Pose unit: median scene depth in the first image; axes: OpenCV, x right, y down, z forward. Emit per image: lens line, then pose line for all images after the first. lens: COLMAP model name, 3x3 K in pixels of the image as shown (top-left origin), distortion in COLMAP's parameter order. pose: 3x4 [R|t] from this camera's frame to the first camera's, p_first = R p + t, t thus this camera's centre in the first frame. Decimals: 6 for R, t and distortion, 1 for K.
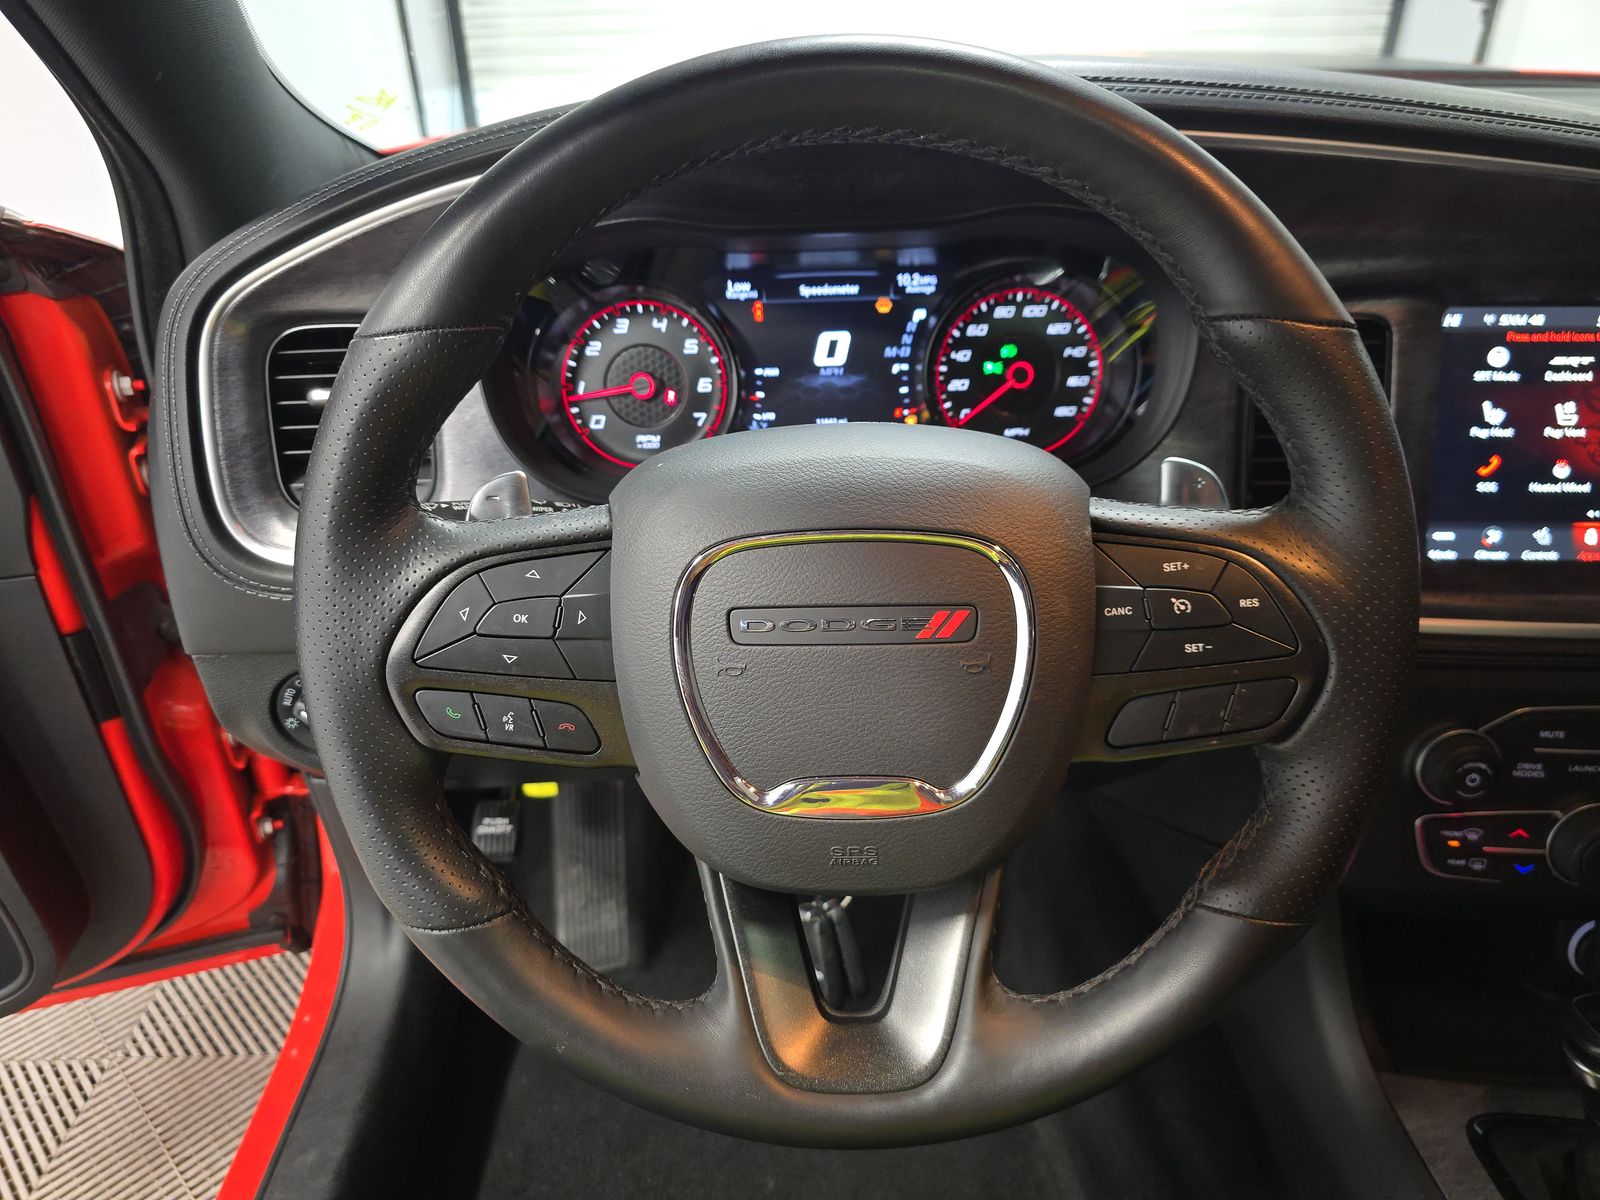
lens RADIAL K [[1087.6, 0, 800.0], [0, 1087.6, 600.0], [0, 0, 1]] dist [0.049357, -0.077187]
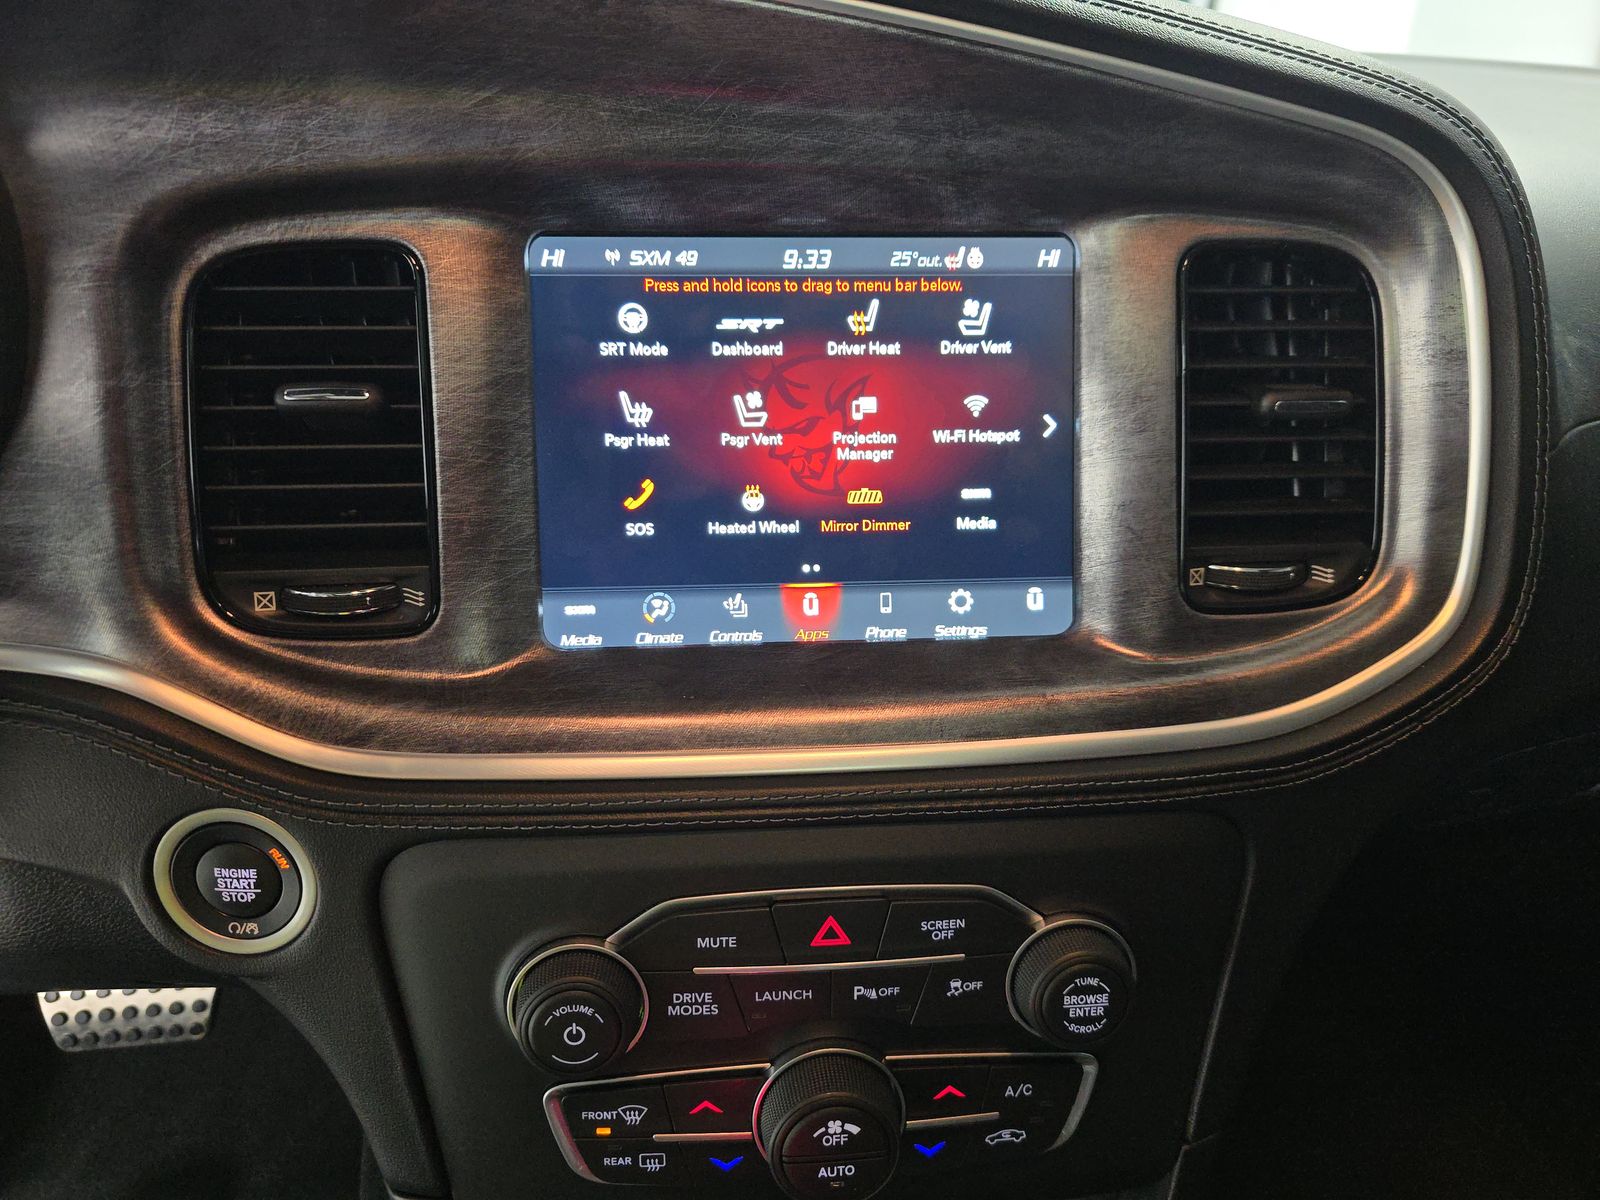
lens RADIAL K [[1087.6, 0, 800.0], [0, 1087.6, 600.0], [0, 0, 1]] dist [0.049357, -0.077187]
pose [[0.988233, -0.022884, 0.151237, 0.630693], [0.034439, 0.996646, -0.074233, -0.014907], [-0.149031, 0.078568, 0.985706, 0.390262]]
